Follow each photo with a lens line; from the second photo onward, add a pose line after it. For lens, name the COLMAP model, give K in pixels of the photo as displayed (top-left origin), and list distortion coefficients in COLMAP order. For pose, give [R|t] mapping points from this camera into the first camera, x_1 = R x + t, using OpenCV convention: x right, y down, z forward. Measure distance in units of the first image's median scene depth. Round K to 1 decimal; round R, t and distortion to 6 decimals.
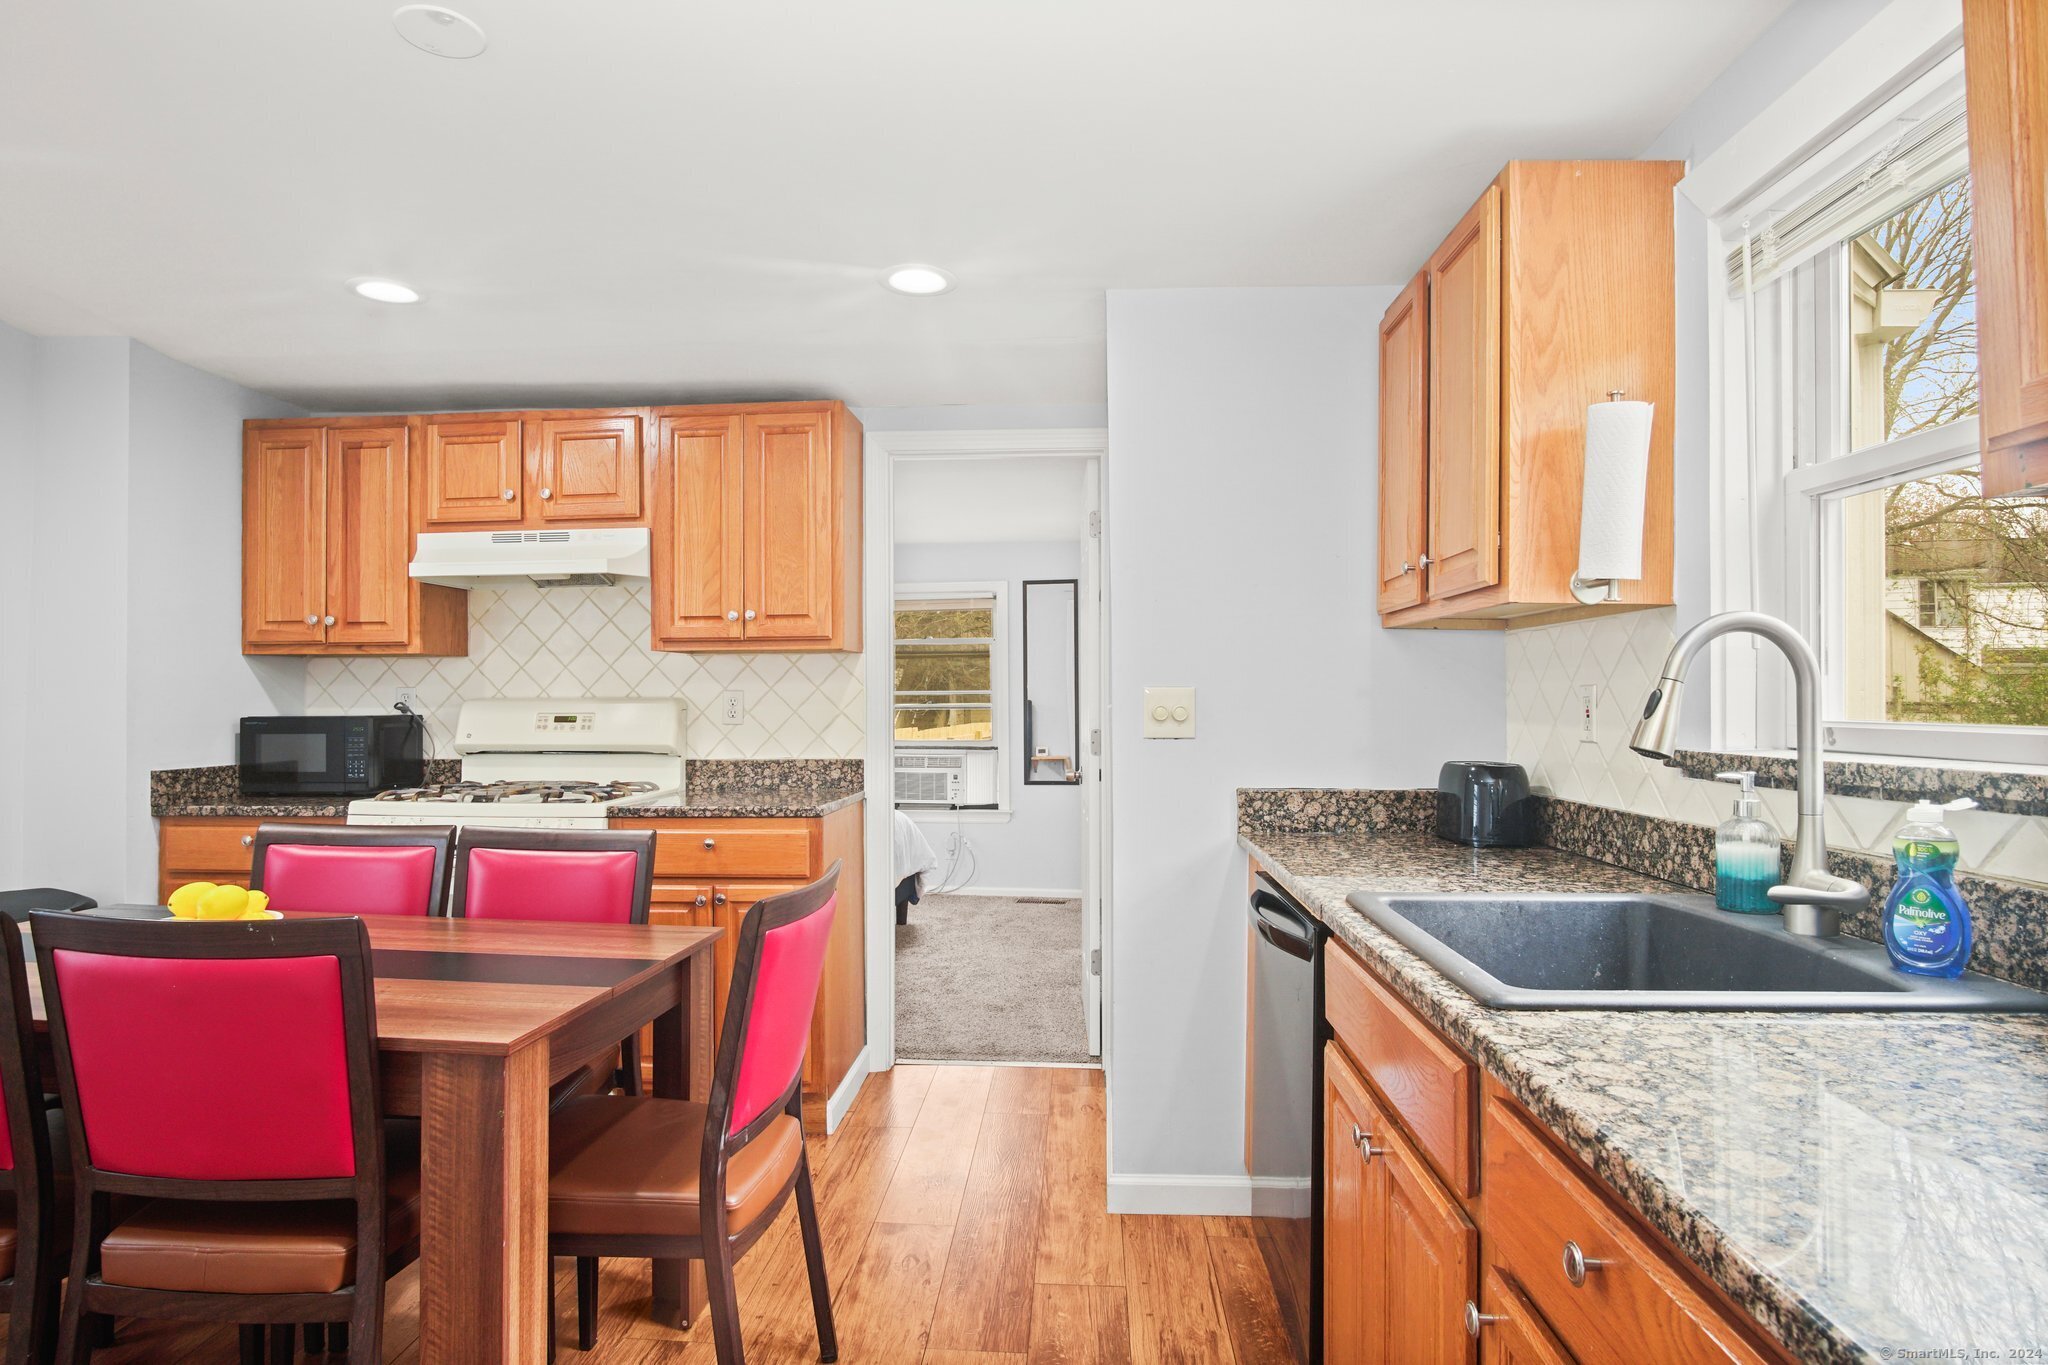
lens RADIAL K [[1130.9, 0, 1022.3], [0, 1130.9, 691.0], [0, 0, 1]] dist [-0.027005, 0.001774]
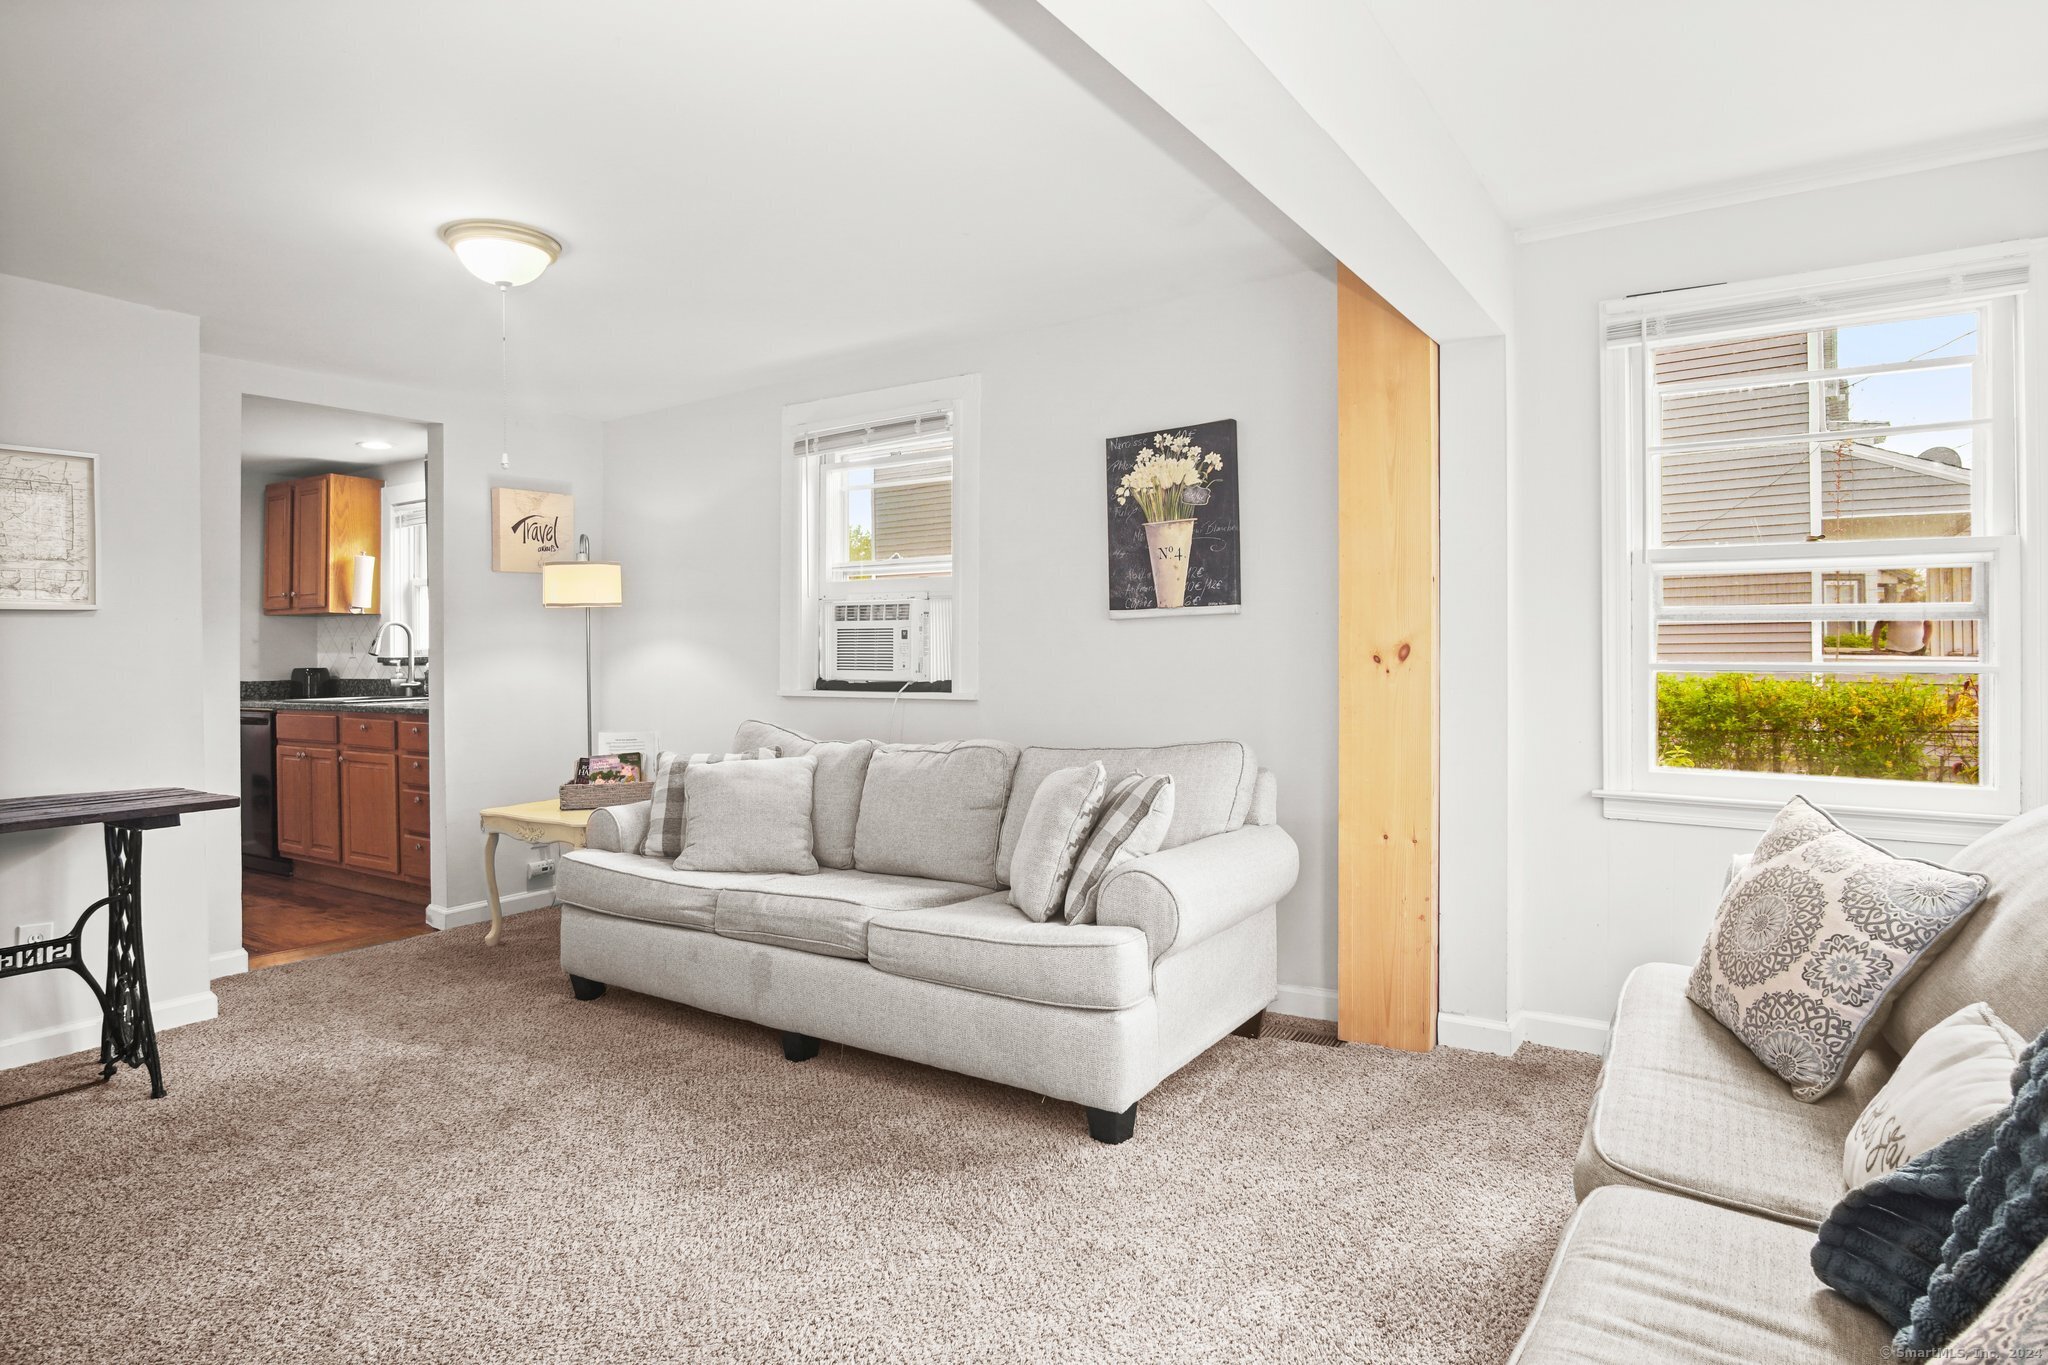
lens RADIAL K [[1130.9, 0, 1027.3], [0, 1130.9, 673.2], [0, 0, 1]] dist [-0.027005, 0.001774]
pose [[0.507918, -0.007913, 0.861369, -1.535048], [-0.008764, 0.999859, 0.014353, 0.035344], [-0.861361, -0.014839, 0.507777, -2.747536]]
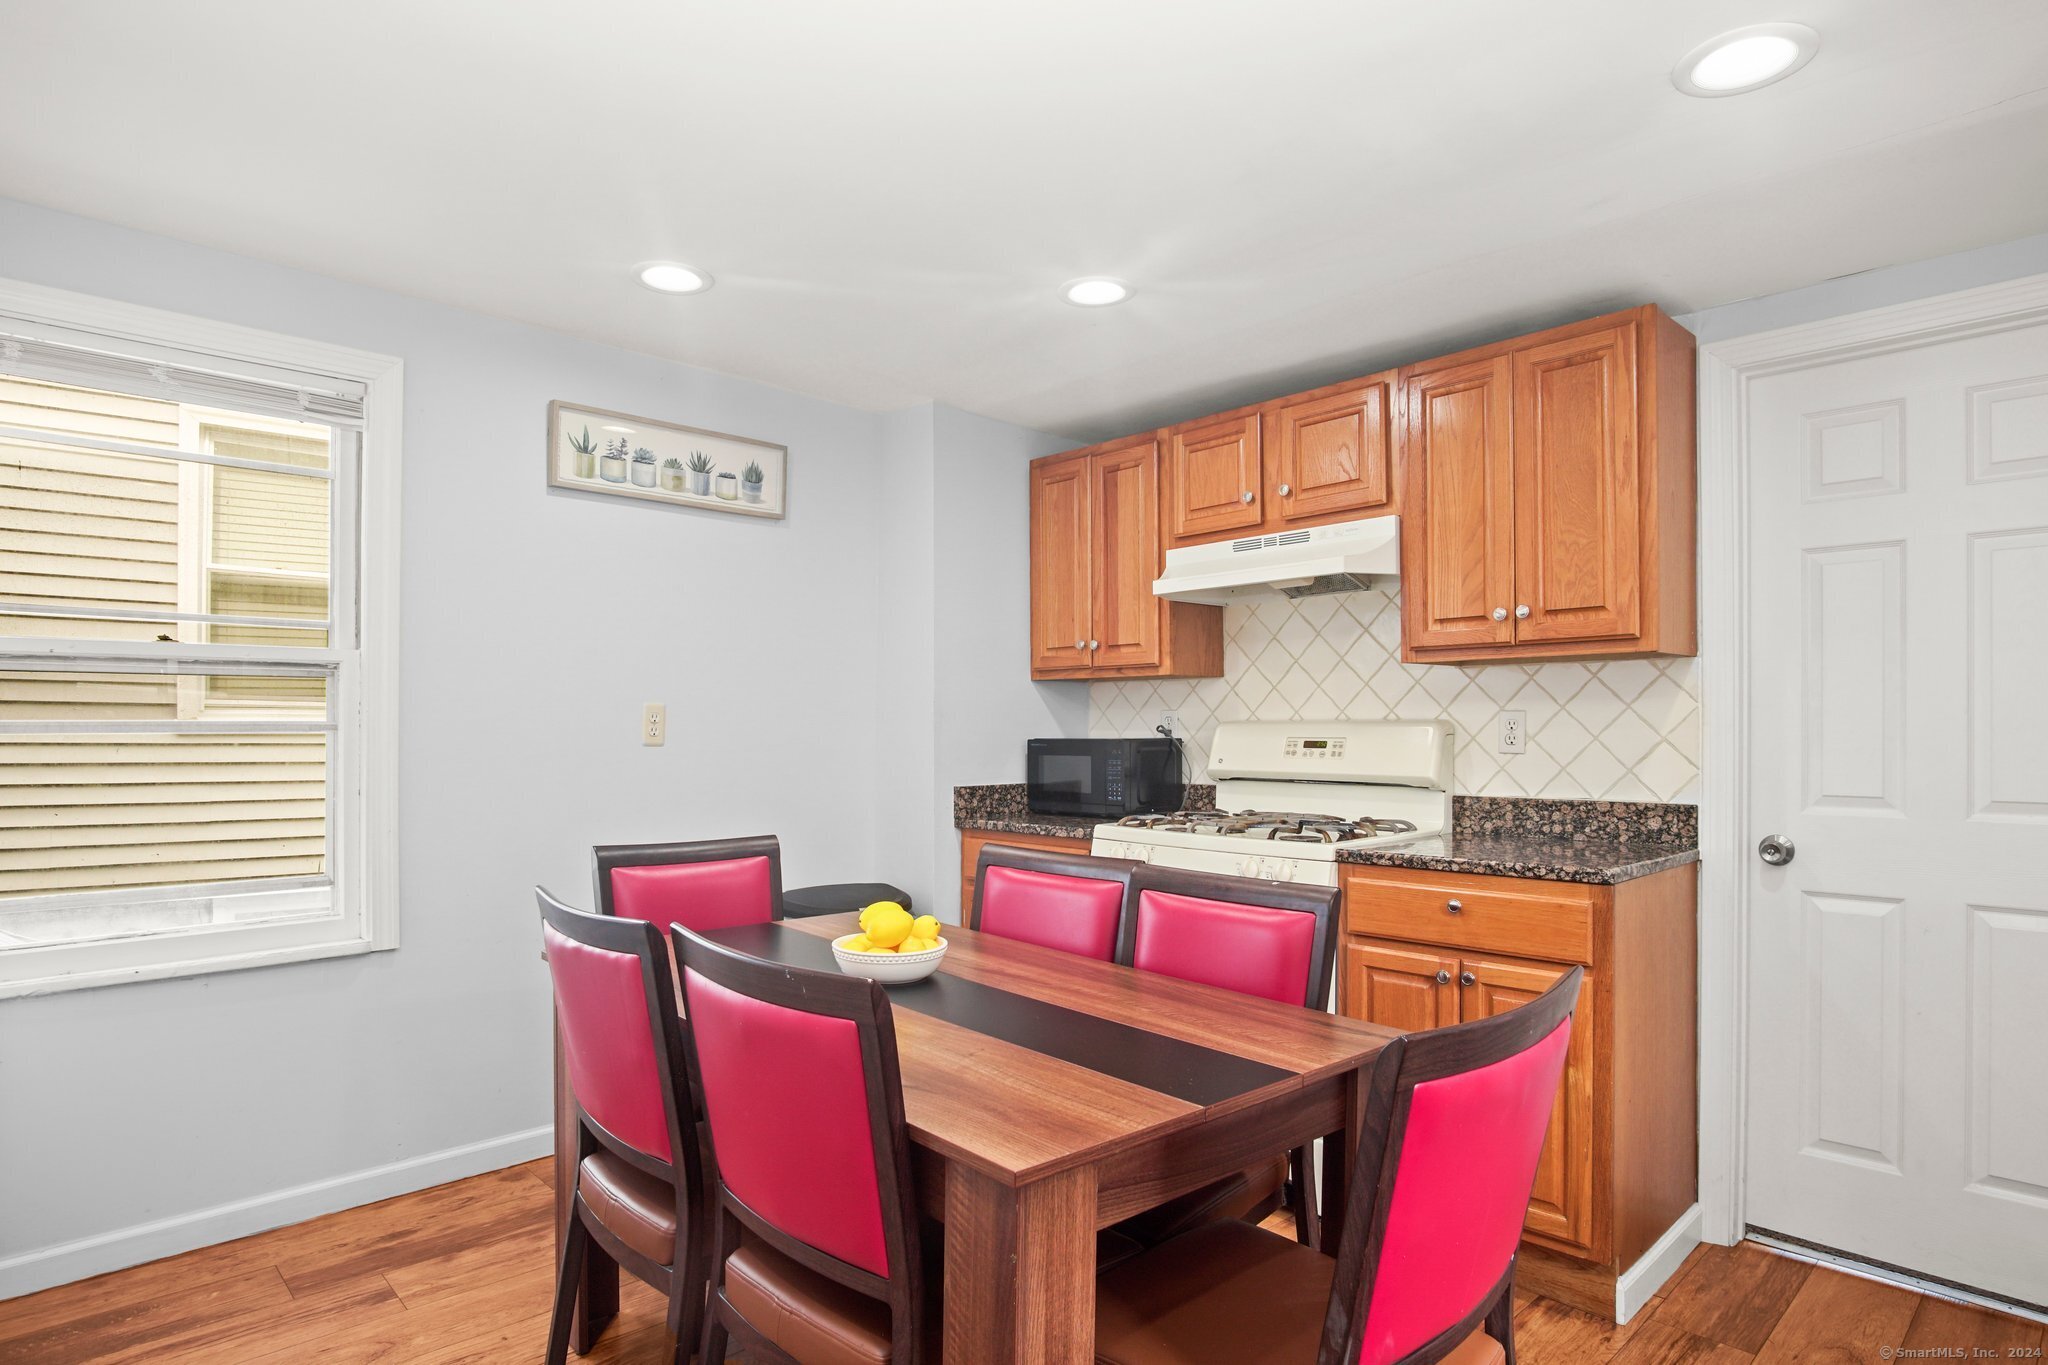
lens RADIAL K [[1130.9, 0, 1007.5], [0, 1130.9, 730.4], [0, 0, 1]] dist [-0.027005, 0.001774]
pose [[0.730247, 0.003651, -0.683174, 0.026010], [0.005684, 0.999919, 0.011418, 0.002674], [0.683160, -0.012221, 0.730166, 0.197202]]
